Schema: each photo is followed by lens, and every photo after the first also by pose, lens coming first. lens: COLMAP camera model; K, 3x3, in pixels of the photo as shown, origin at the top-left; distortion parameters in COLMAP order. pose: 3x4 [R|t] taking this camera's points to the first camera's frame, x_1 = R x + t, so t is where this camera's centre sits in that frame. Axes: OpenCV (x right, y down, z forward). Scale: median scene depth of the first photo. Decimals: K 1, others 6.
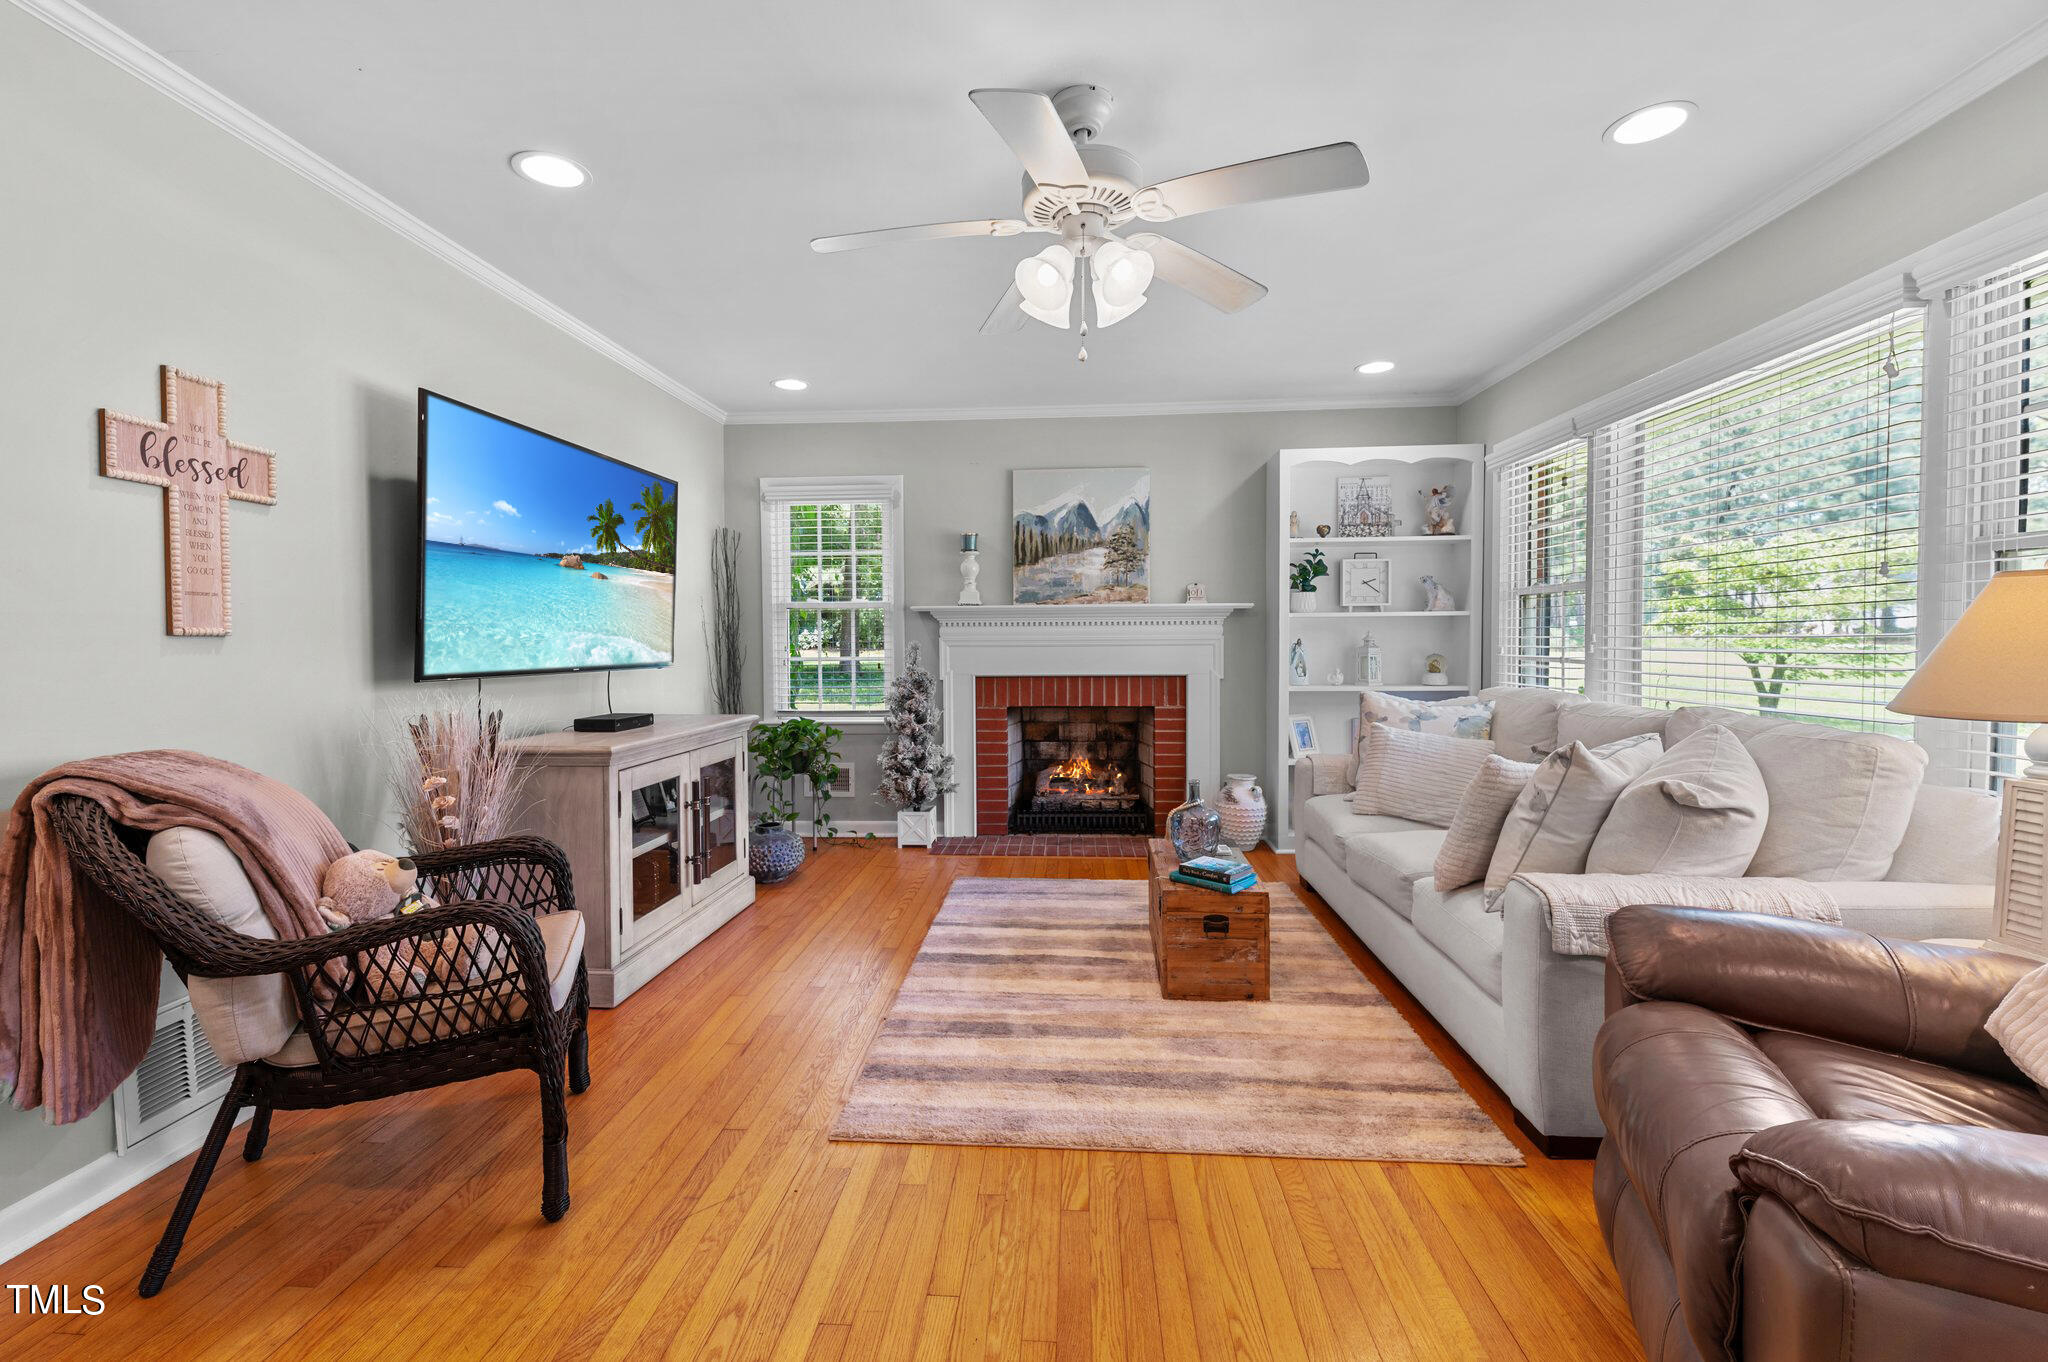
lens RADIAL K [[871.0, 0, 1026.7], [0, 871.0, 665.4], [0, 0, 1]] dist [0.016166, -0.004313]
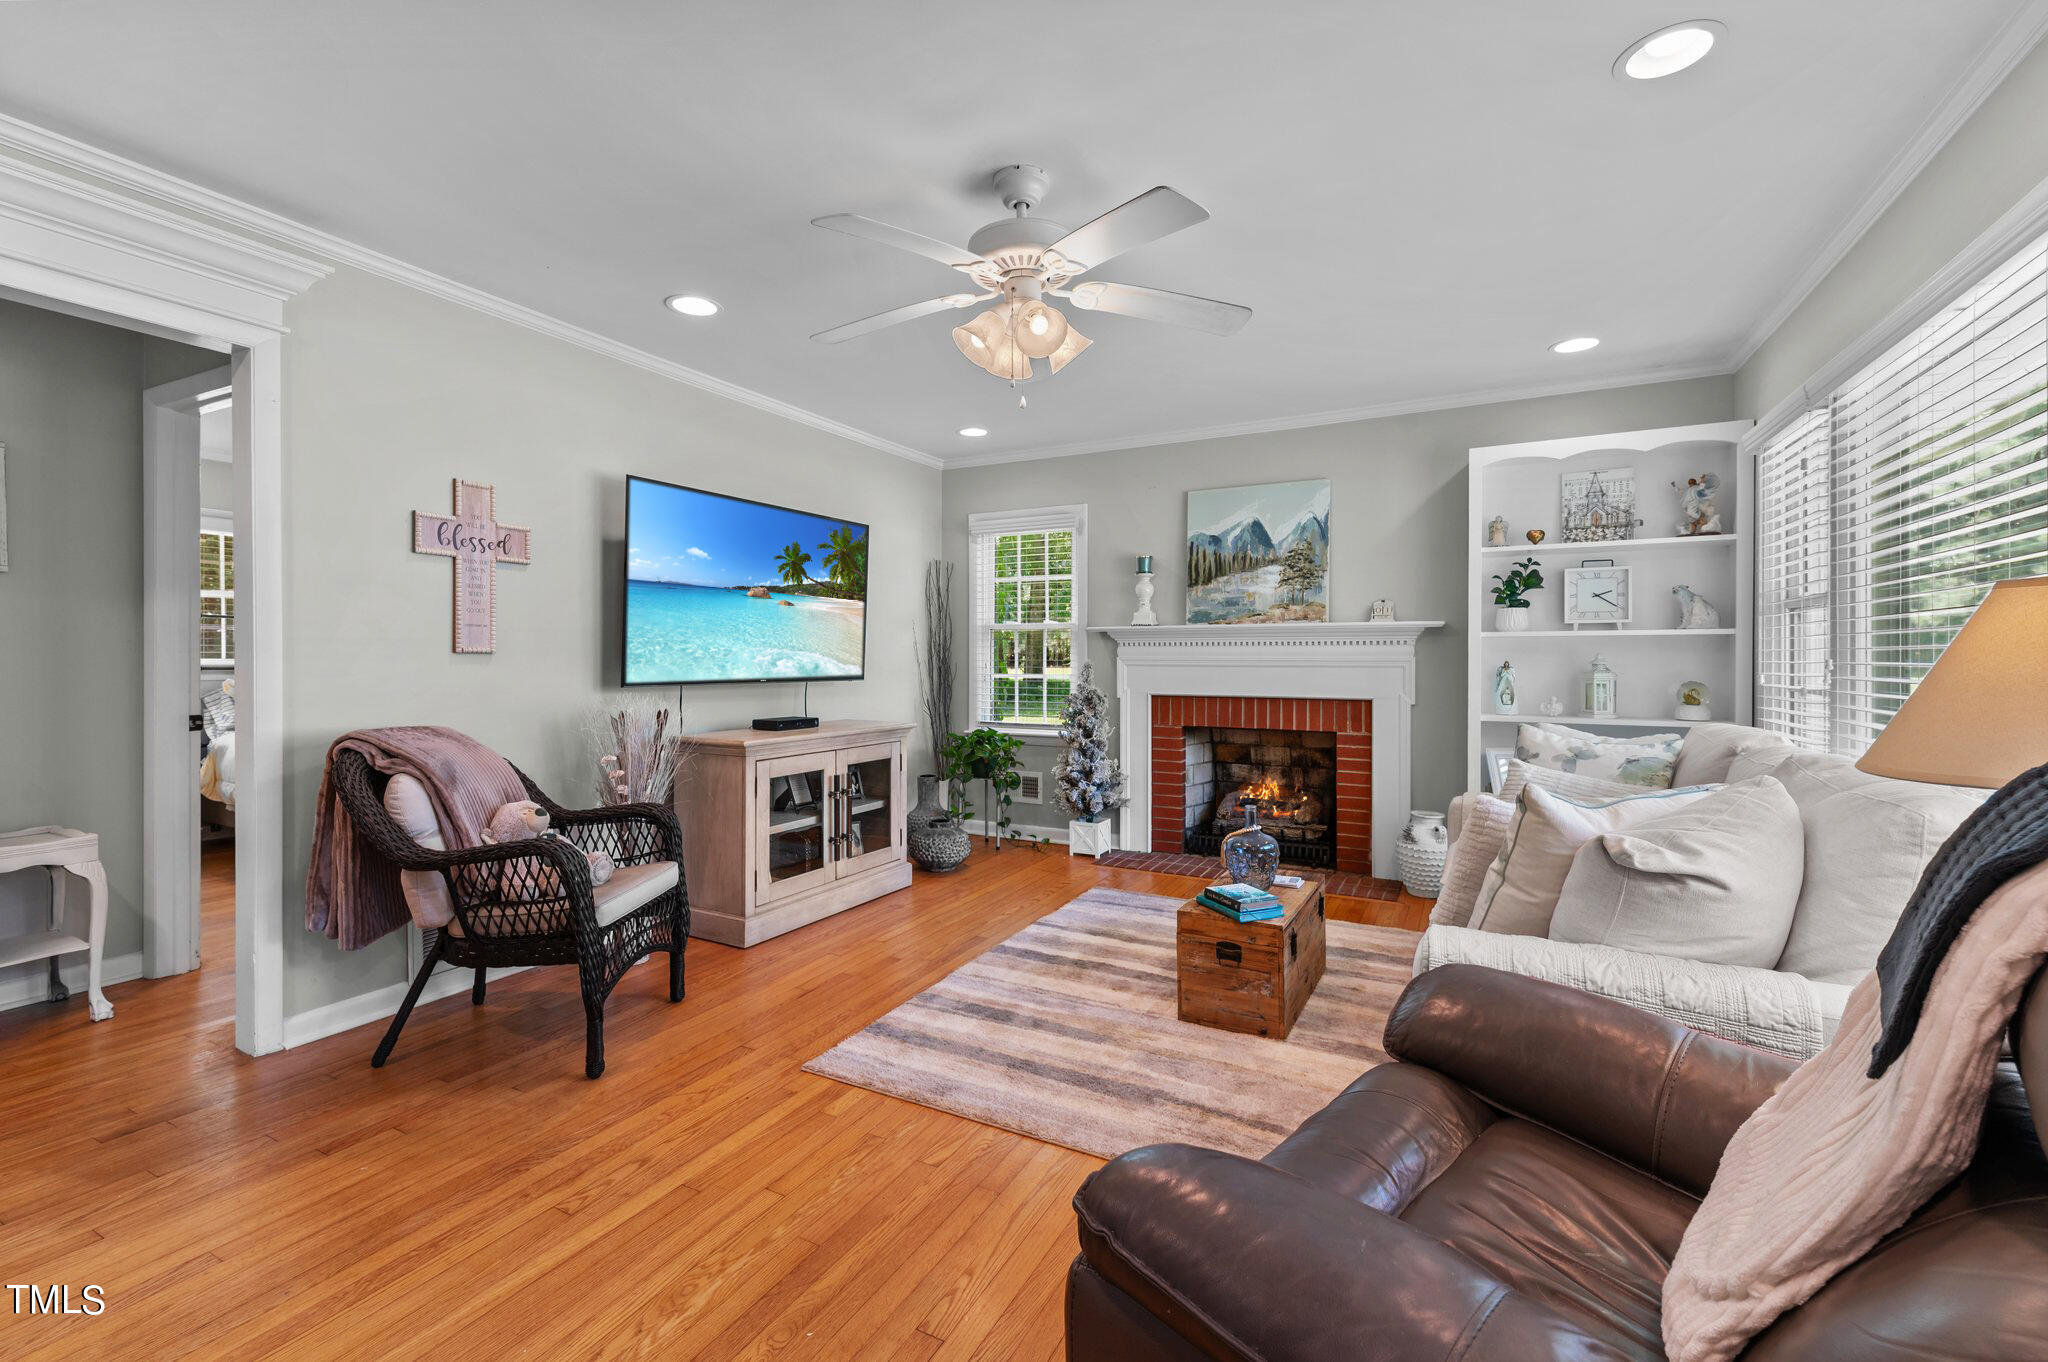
lens RADIAL K [[871.0, 0, 1009.9], [0, 871.0, 665.0], [0, 0, 1]] dist [0.016166, -0.004313]
pose [[0.913894, 0.011460, -0.405791, 0.372897], [-0.019786, 0.999671, -0.016329, -0.004694], [0.405470, 0.022952, 0.913820, -0.004621]]
